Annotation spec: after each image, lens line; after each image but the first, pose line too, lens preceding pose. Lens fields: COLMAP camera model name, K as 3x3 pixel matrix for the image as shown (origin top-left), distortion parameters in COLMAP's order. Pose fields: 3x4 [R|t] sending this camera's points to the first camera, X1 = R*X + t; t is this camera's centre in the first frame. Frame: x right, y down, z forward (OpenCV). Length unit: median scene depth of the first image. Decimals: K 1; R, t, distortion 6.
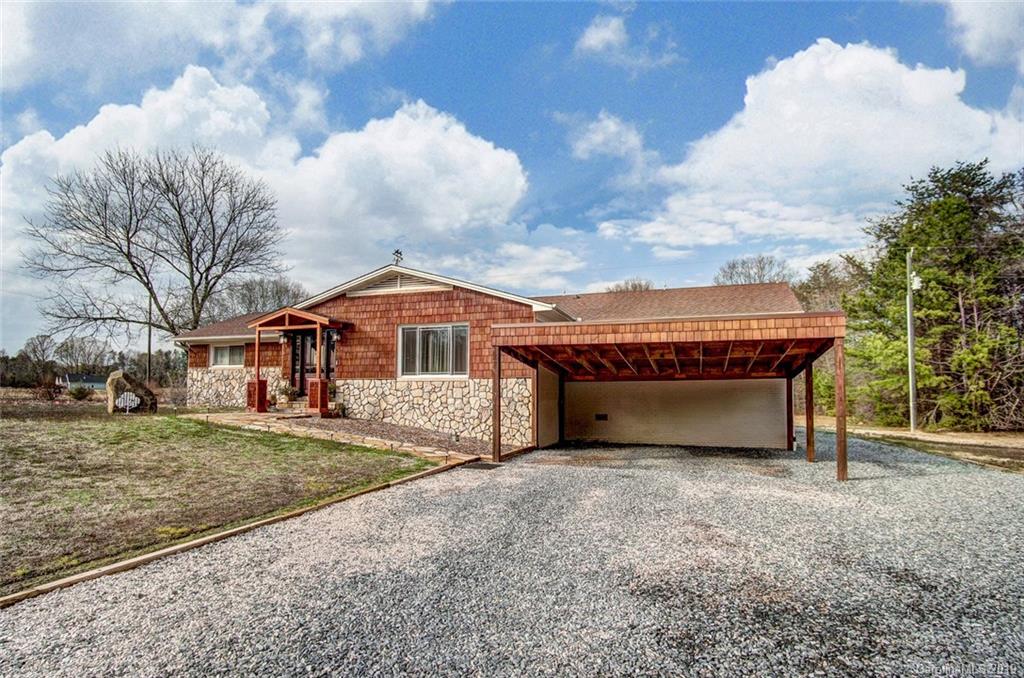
lens RADIAL K [[536.8, 0, 510.5], [0, 536.8, 365.1], [0, 0, 1]] dist [-0.021625, 0.000163]
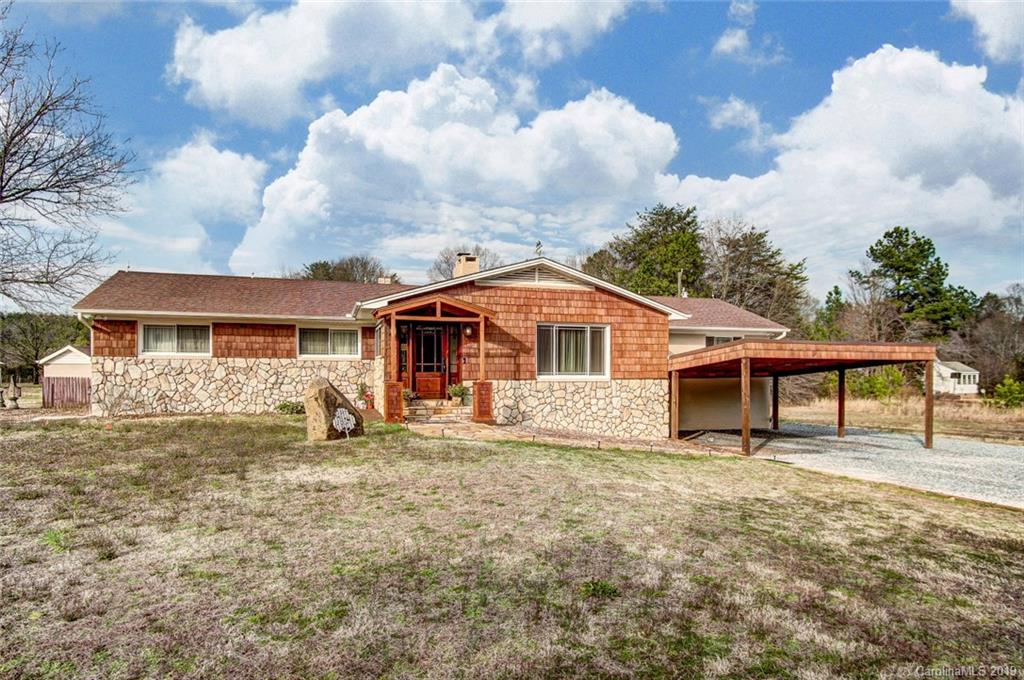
lens RADIAL K [[556.0, 0, 485.7], [0, 556.0, 365.7], [0, 0, 1]] dist [-0.023300, 0.000391]
pose [[0.817559, 0.003957, 0.575832, -0.851303], [-0.032404, 0.998708, 0.039144, -0.033669], [-0.574933, -0.050662, 0.816631, 0.254721]]
